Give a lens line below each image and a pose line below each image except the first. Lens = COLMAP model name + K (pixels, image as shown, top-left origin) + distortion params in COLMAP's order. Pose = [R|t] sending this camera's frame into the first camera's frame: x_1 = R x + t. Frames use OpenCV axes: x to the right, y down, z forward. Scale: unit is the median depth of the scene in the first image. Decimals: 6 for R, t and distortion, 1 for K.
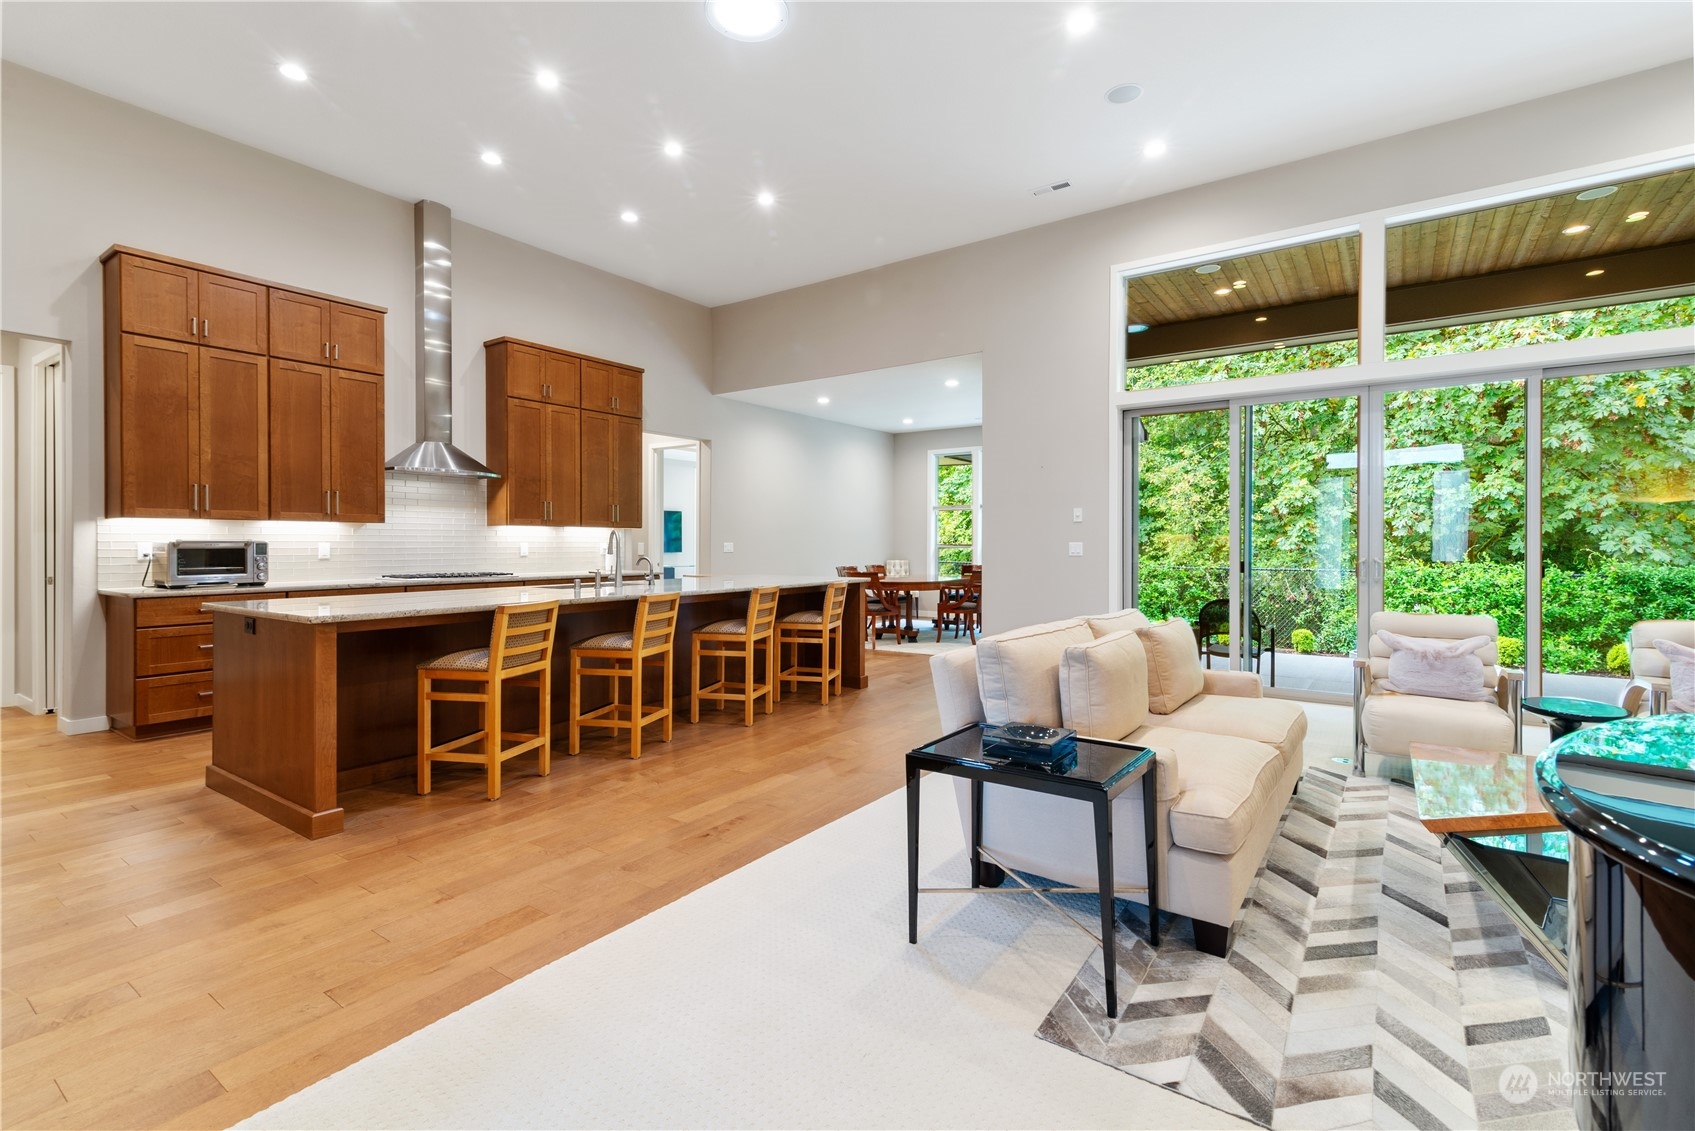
lens RADIAL K [[792.4, 0, 840.2], [0, 792.4, 542.5], [0, 0, 1]] dist [0.031336, 0.000074]
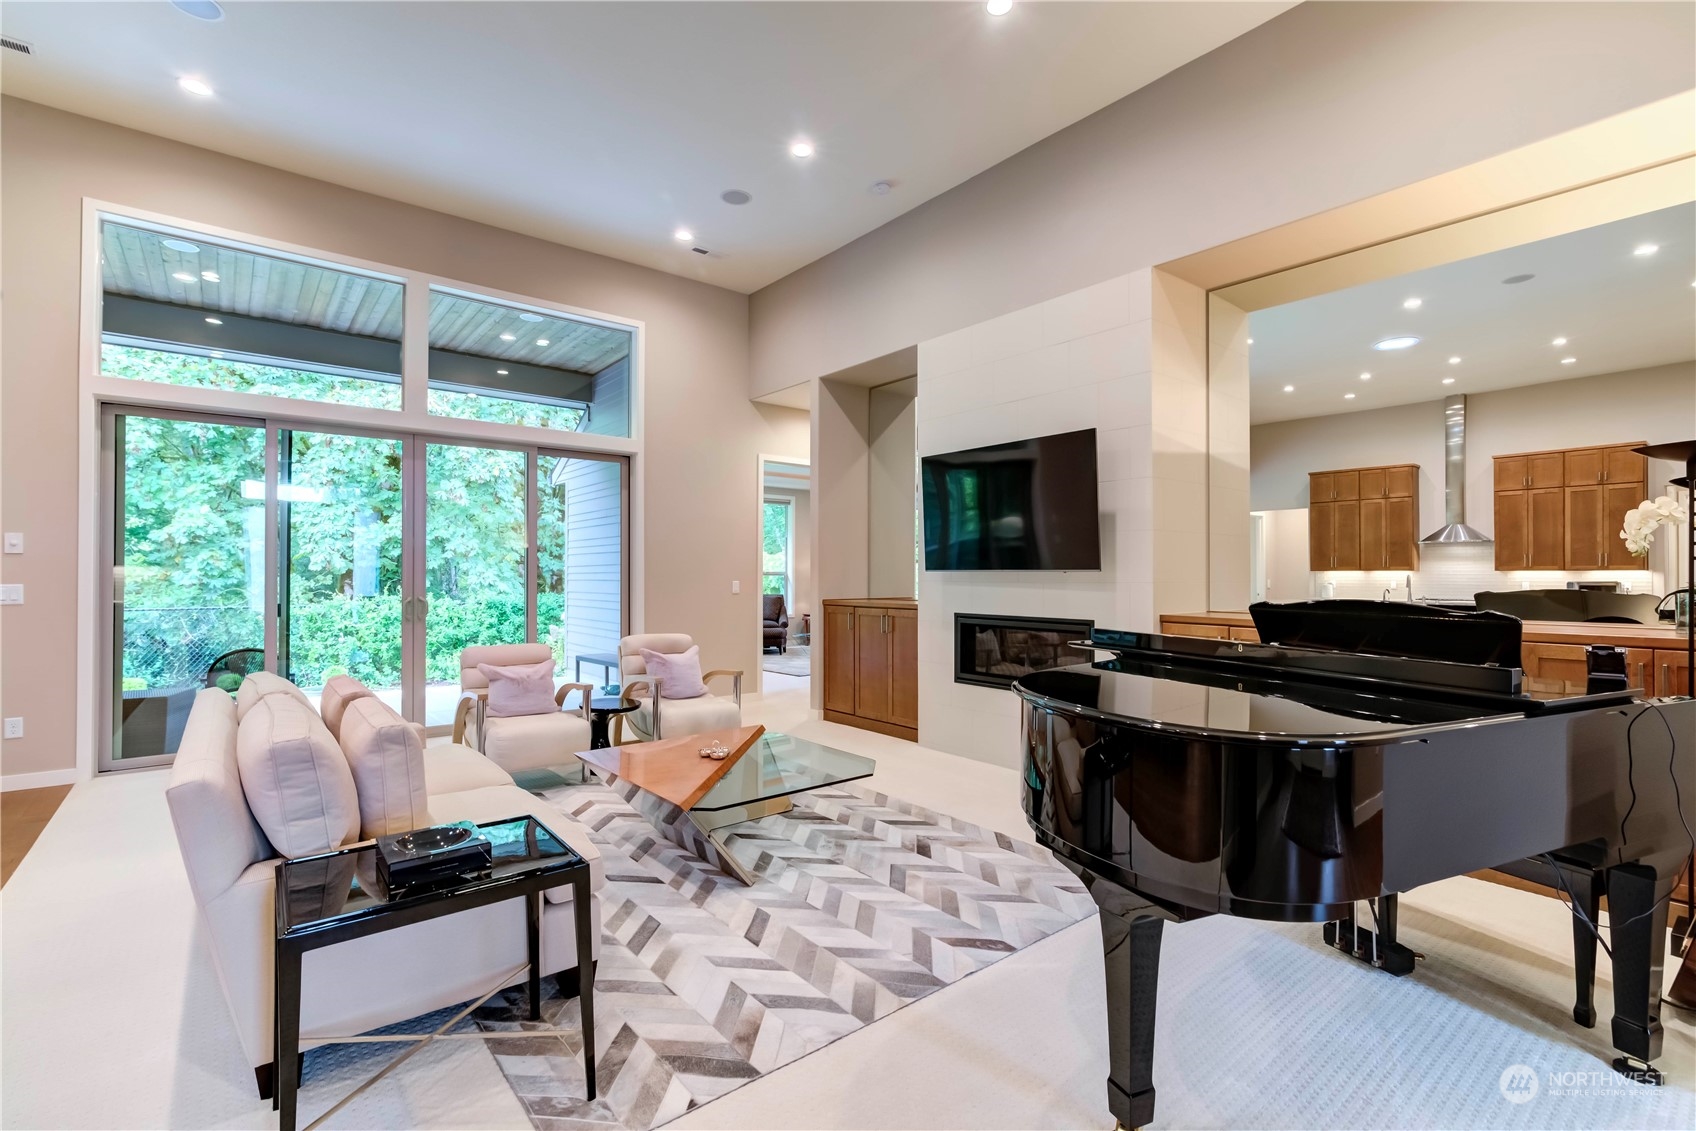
lens RADIAL K [[788.9, 0, 848.0], [0, 788.9, 565.5], [0, 0, 1]] dist [-0.001706, -0.000083]
pose [[0.249214, 0.008977, 0.968407, -0.169396], [-0.002180, 0.999960, -0.008708, -0.011672], [-0.968446, 0.000059, 0.249223, 0.161764]]
